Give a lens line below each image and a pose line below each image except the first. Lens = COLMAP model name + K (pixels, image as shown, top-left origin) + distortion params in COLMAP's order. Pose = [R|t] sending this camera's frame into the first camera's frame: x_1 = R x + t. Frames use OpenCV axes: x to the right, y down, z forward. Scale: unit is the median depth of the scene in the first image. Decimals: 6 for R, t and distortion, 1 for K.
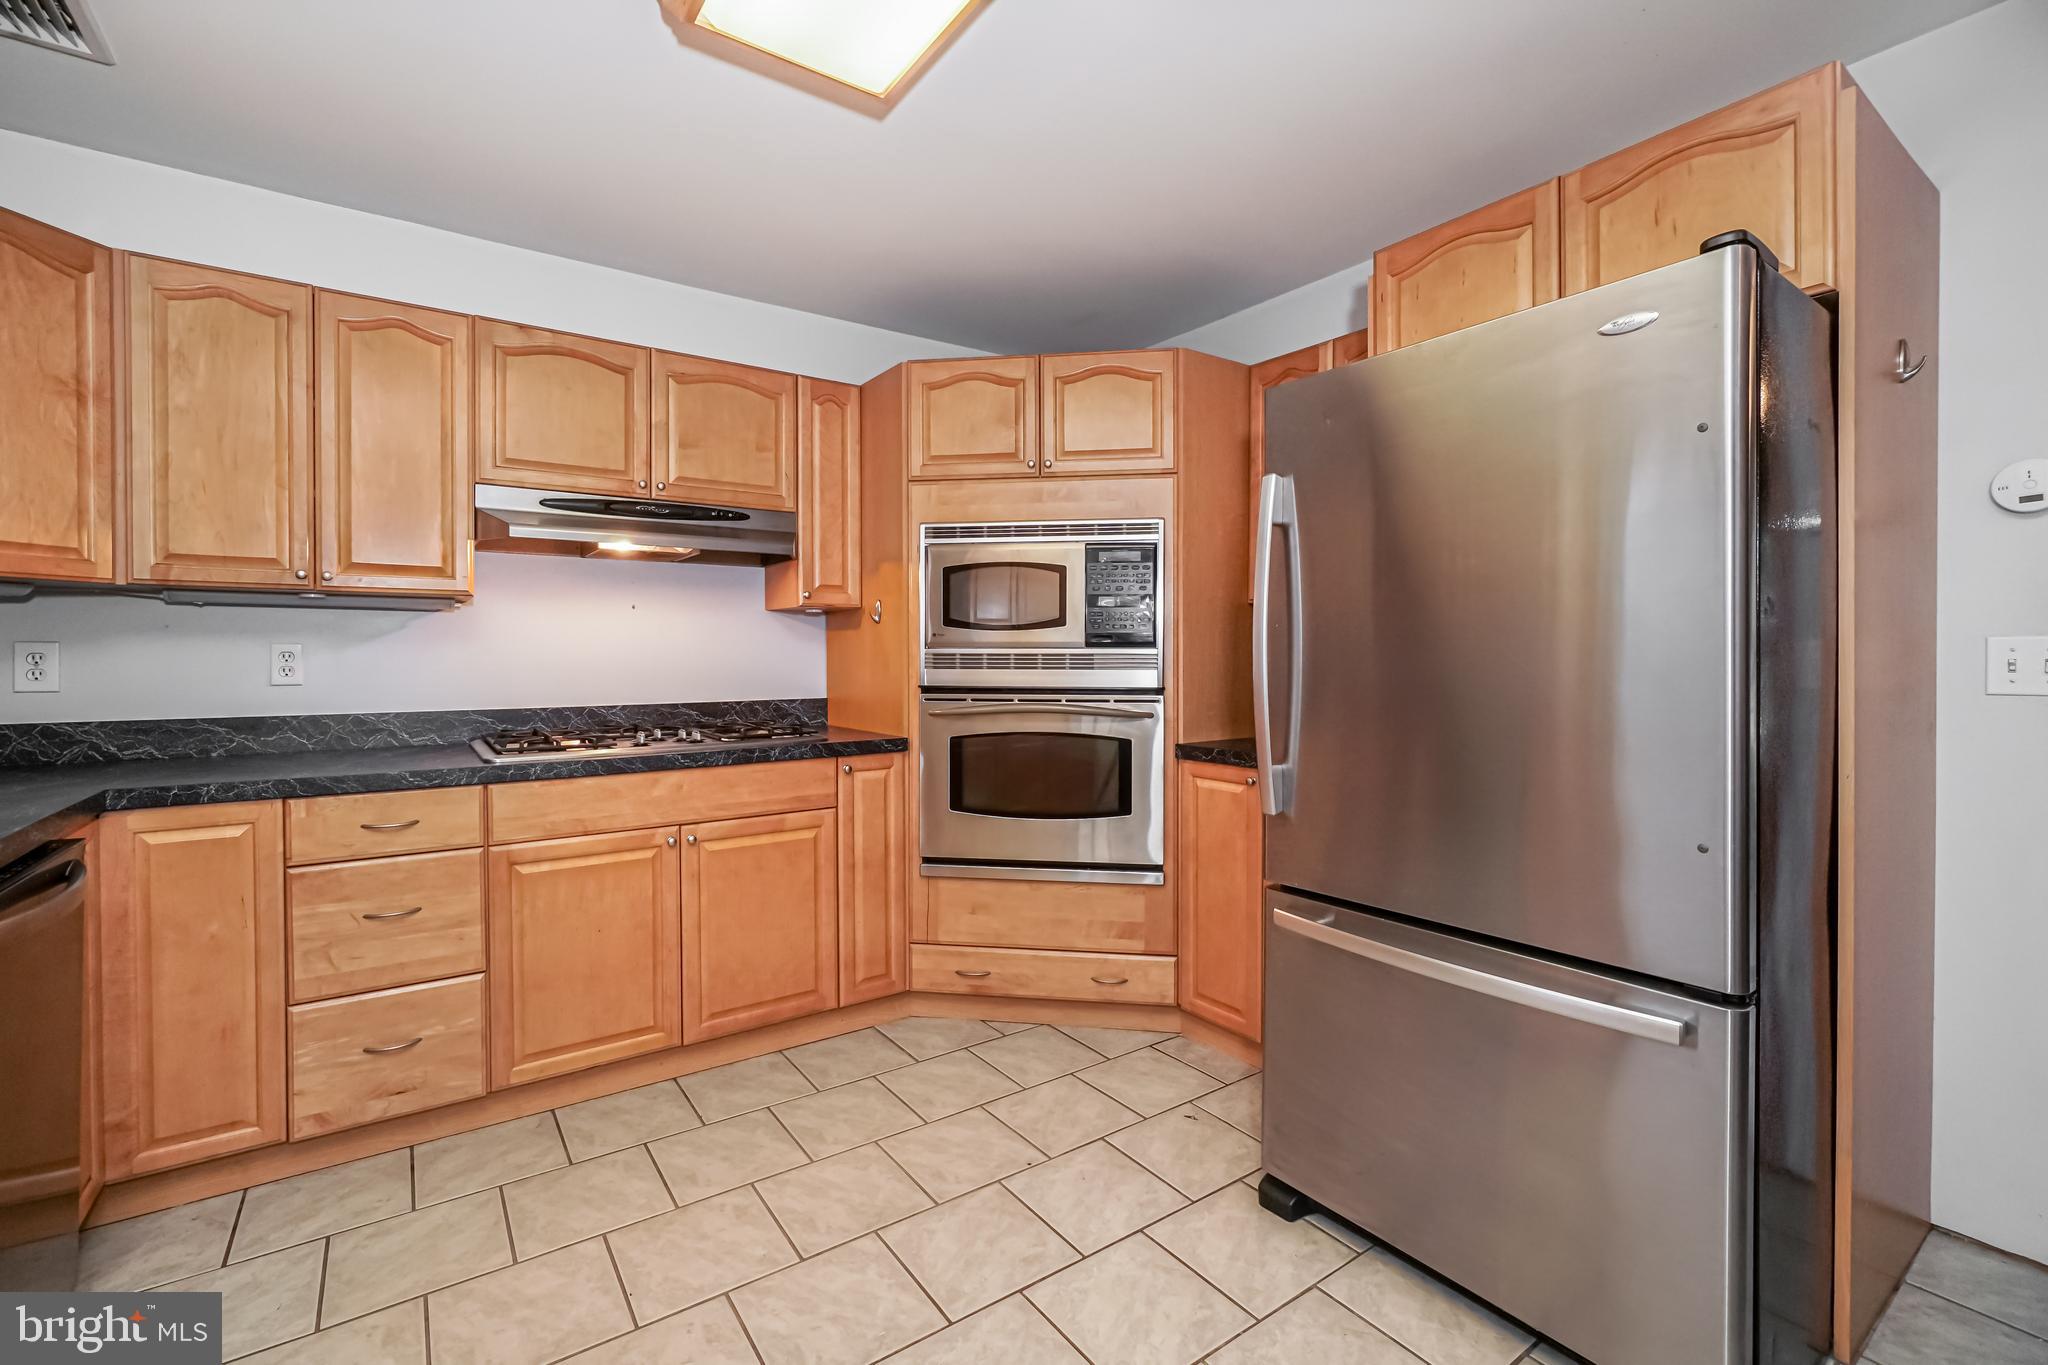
lens RADIAL K [[888.2, 0, 1002.7], [0, 888.2, 668.9], [0, 0, 1]] dist [-0.003109, -0.000200]
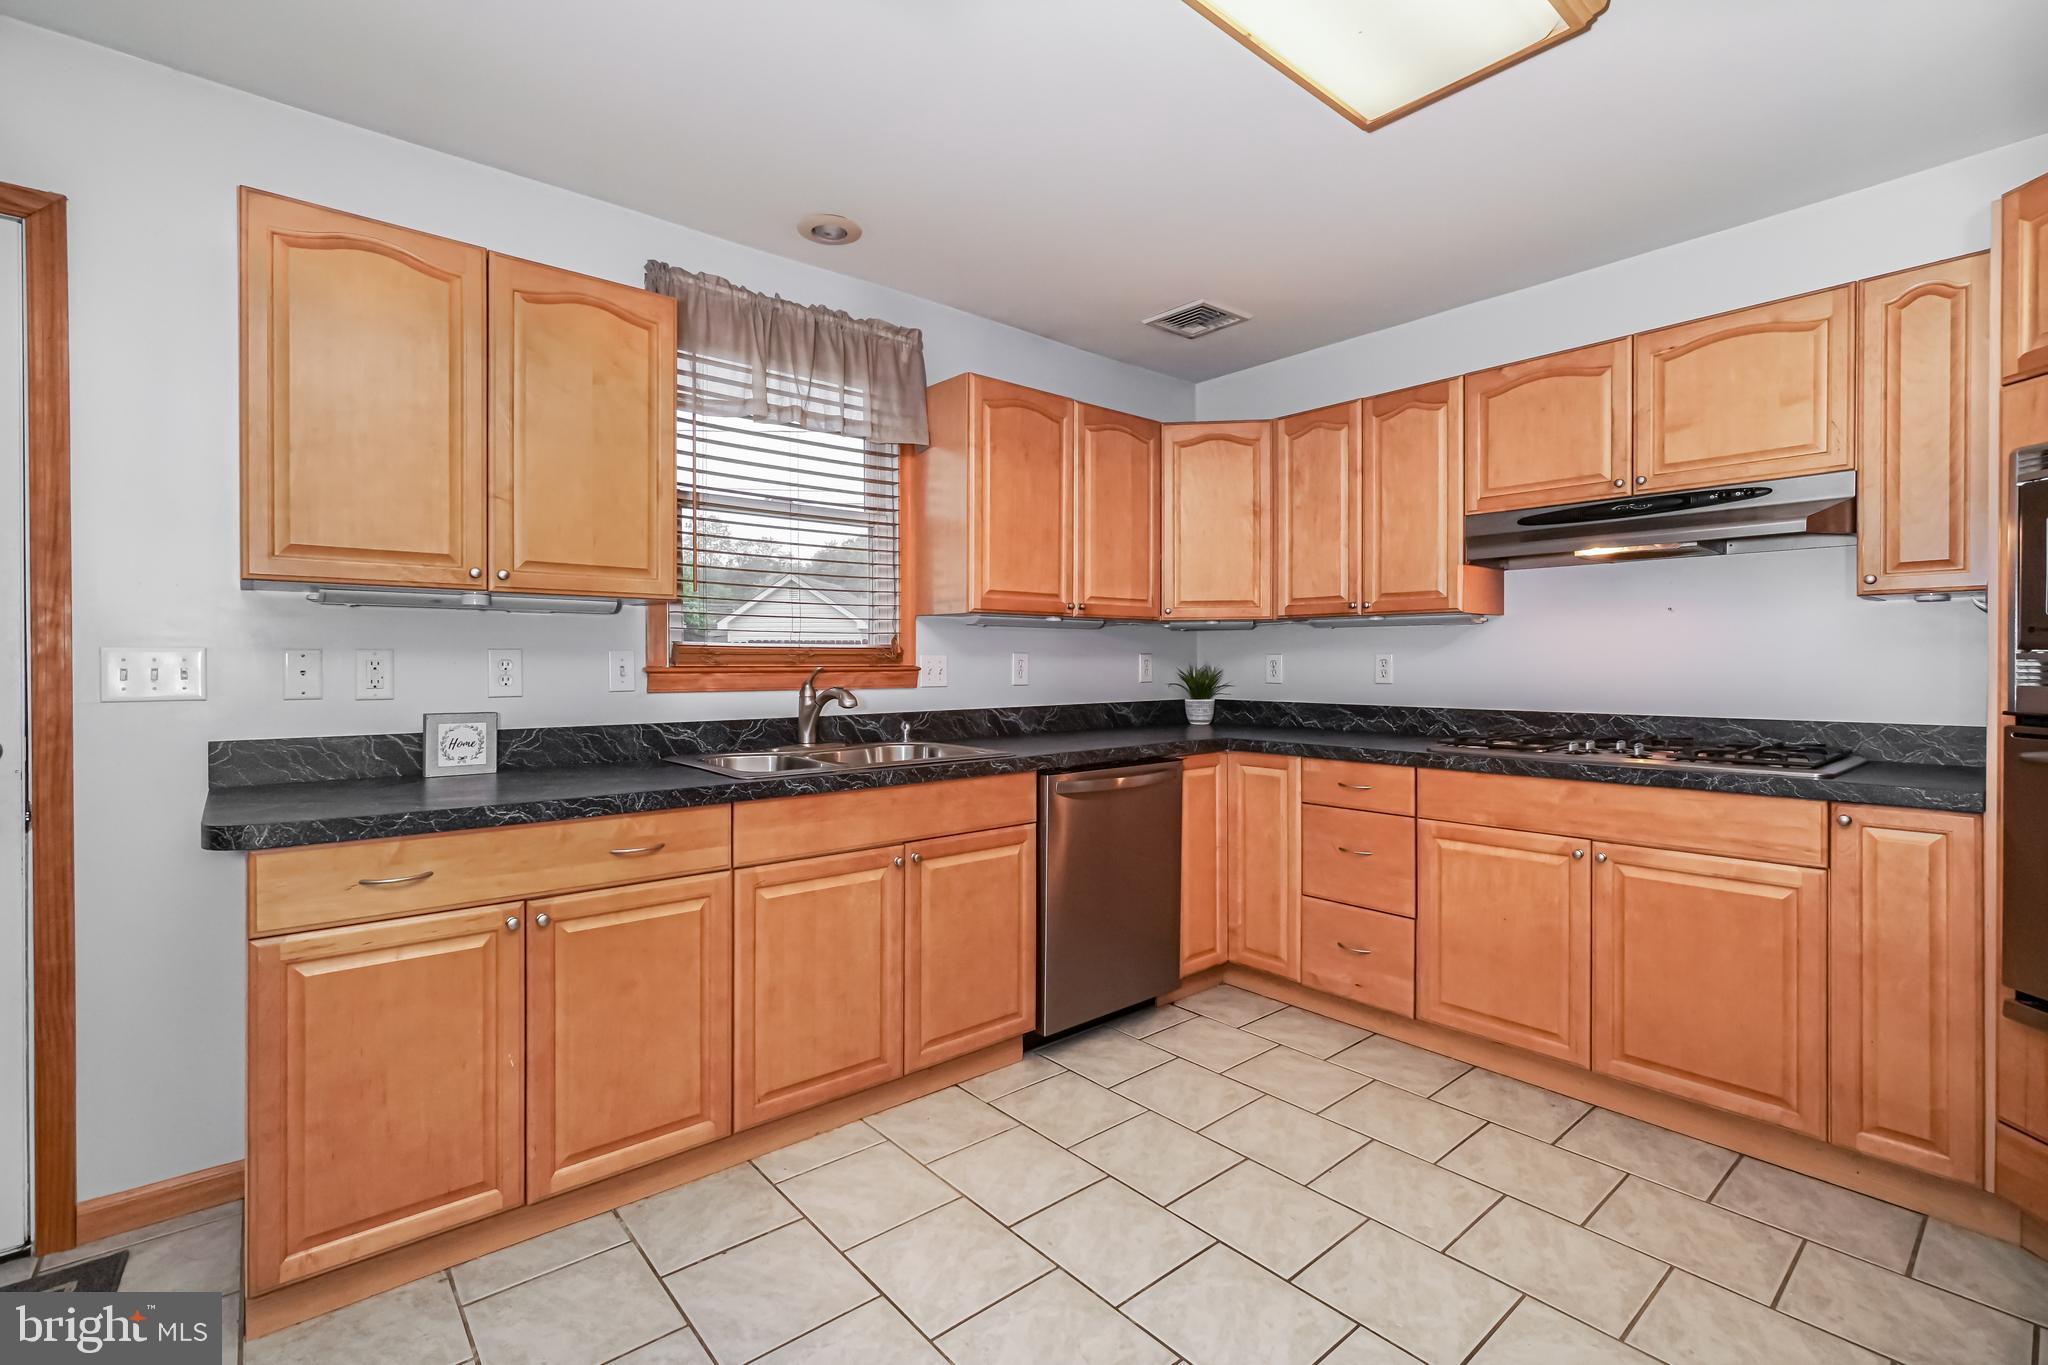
lens RADIAL K [[888.2, 0, 1002.7], [0, 888.2, 668.9], [0, 0, 1]] dist [-0.003109, -0.000200]
pose [[0.096544, 0.007987, -0.995297, 0.490321], [-0.013592, 0.999885, 0.006706, -0.005620], [0.995236, 0.012881, 0.096642, 0.256454]]
